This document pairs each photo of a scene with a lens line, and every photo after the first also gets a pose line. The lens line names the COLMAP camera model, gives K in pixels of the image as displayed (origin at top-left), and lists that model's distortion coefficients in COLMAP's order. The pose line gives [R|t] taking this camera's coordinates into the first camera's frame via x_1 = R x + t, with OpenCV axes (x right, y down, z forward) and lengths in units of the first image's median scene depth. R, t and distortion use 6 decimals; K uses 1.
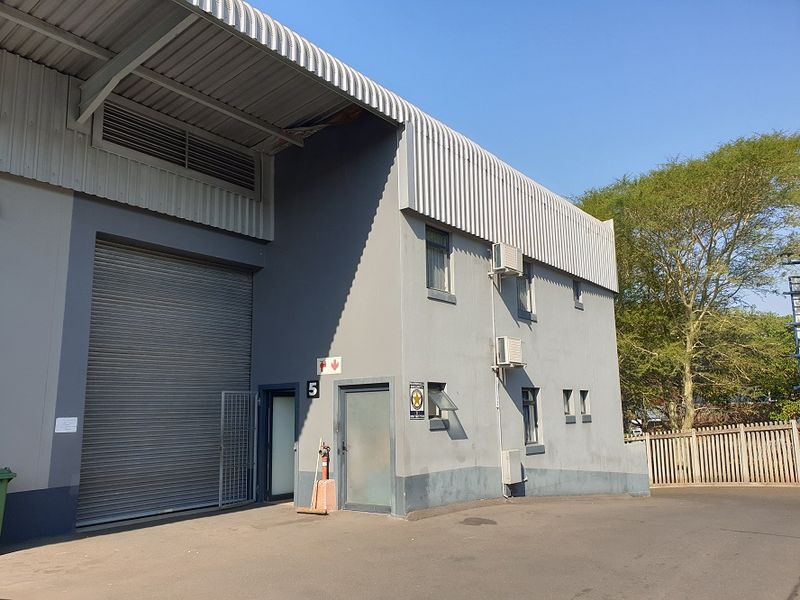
lens RADIAL K [[704.9, 0, 400.0], [0, 704.9, 300.0], [0, 0, 1]] dist [0.104056, -0.113596]
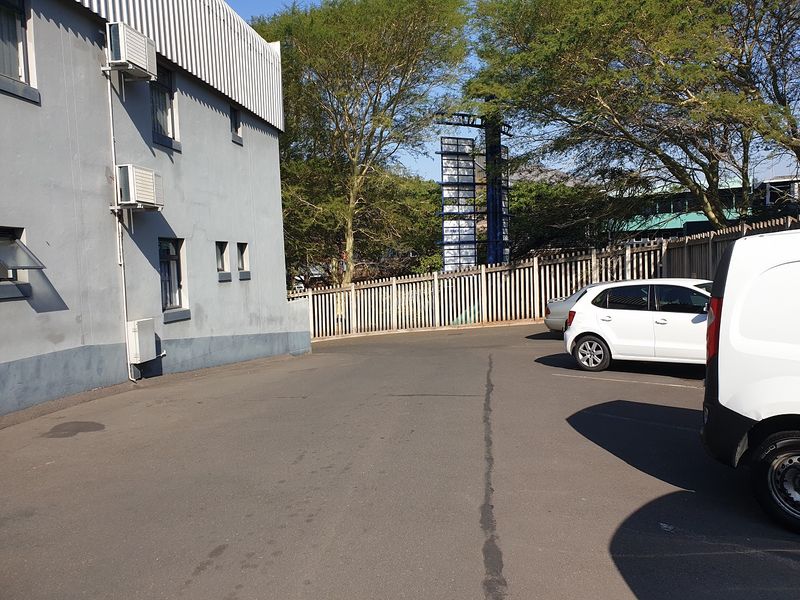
lens RADIAL K [[593.2, 0, 400.0], [0, 593.2, 300.0], [0, 0, 1]] dist [0.003895, -0.136244]
pose [[0.884602, -0.040606, 0.464576, 0.079229], [-0.053603, 0.980746, 0.187788, 0.043119], [-0.463256, -0.191020, 0.865393, 0.243722]]
